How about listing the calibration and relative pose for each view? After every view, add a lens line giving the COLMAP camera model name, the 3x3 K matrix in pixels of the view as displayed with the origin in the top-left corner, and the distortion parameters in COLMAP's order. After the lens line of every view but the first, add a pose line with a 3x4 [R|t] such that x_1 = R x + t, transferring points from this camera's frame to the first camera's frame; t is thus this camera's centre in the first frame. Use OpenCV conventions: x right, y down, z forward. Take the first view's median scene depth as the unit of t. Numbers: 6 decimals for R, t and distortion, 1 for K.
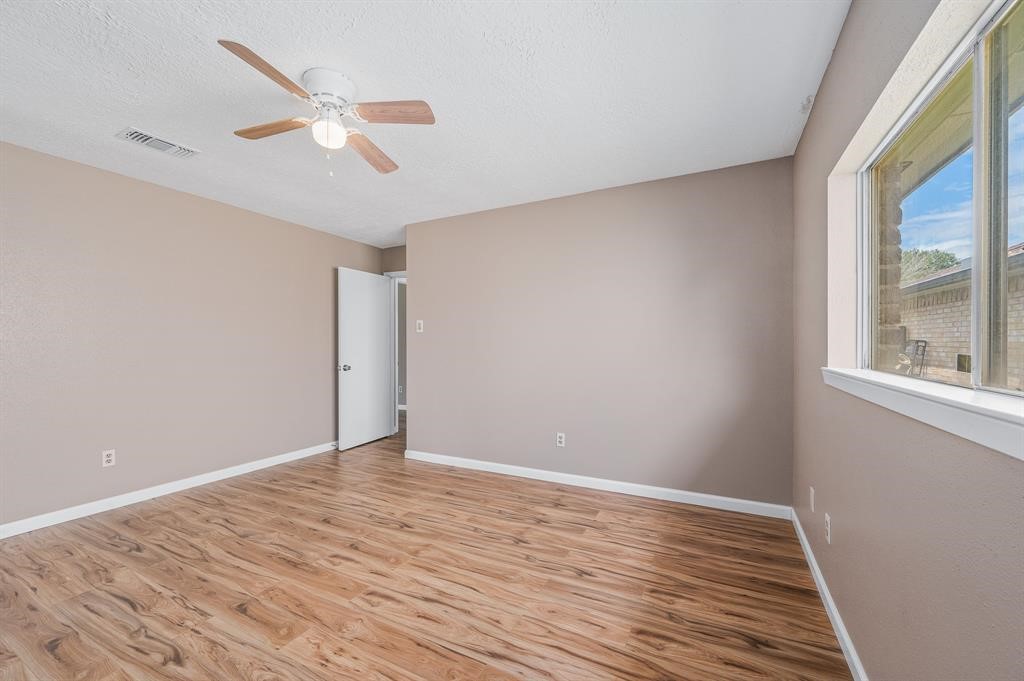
lens RADIAL K [[406.7, 0, 513.1], [0, 406.7, 342.3], [0, 0, 1]] dist [-0.002487, -0.000292]
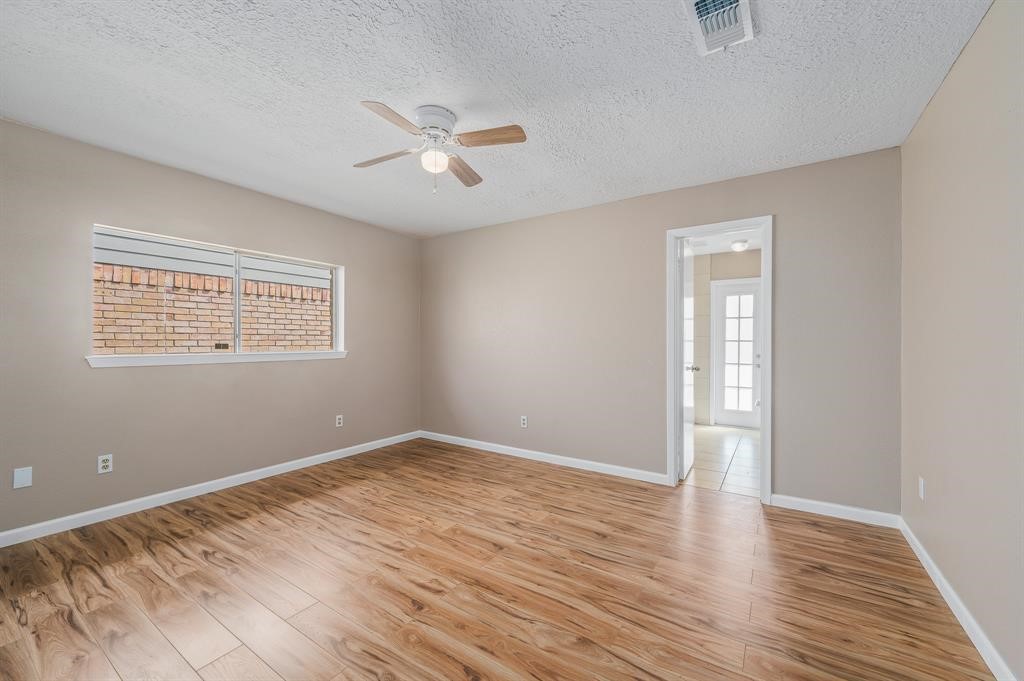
lens RADIAL K [[406.7, 0, 513.1], [0, 406.7, 342.3], [0, 0, 1]] dist [-0.002487, -0.000292]
pose [[-0.994265, -0.001372, 0.106935, -0.783759], [-0.001405, 0.999999, -0.000230, 0.009403], [-0.106935, -0.000379, -0.994266, 2.092623]]
